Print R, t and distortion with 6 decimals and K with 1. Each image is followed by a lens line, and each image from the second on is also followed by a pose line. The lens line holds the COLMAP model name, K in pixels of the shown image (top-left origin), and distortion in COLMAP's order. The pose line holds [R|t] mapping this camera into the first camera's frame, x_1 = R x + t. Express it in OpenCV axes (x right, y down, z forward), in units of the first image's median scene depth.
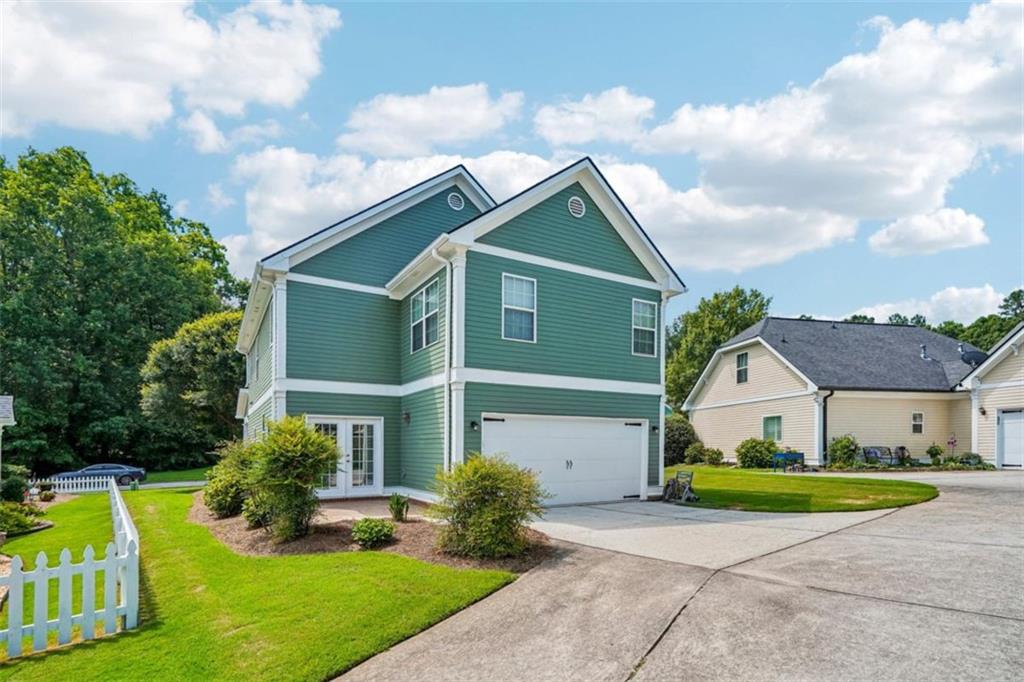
lens RADIAL K [[498.5, 0, 521.5], [0, 498.5, 355.9], [0, 0, 1]] dist [-0.000979, 0.000141]
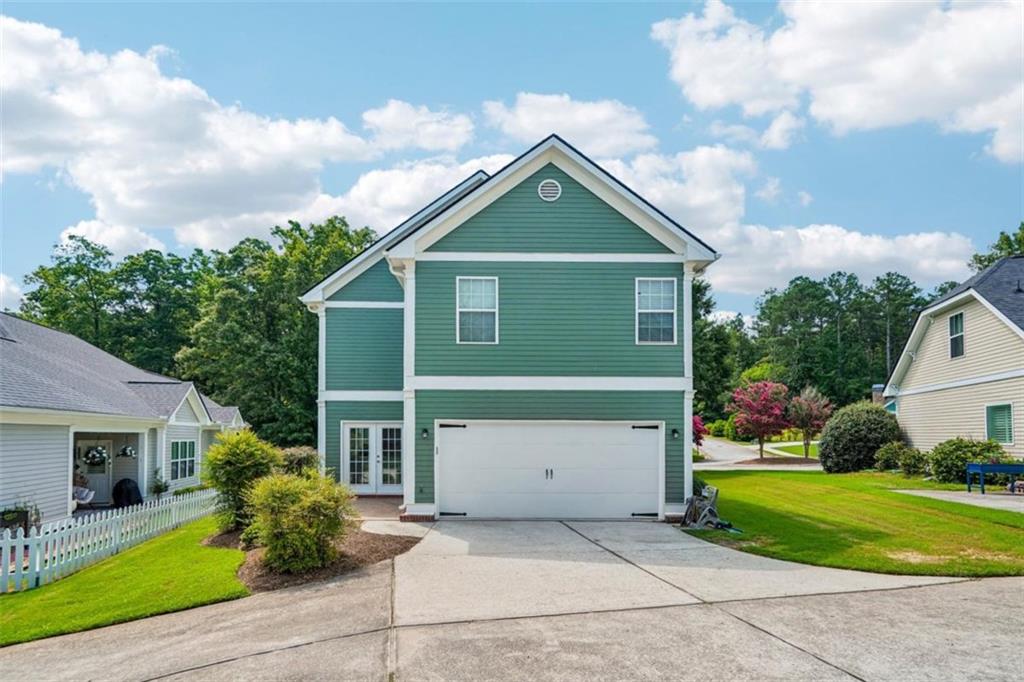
lens RADIAL K [[493.7, 0, 511.7], [0, 493.7, 329.0], [0, 0, 1]] dist [-0.001086, 0.001192]
pose [[0.868393, -0.097407, -0.486216, 0.469581], [0.083386, 0.995239, -0.050454, -0.003978], [0.488816, 0.003270, 0.872381, 0.173706]]
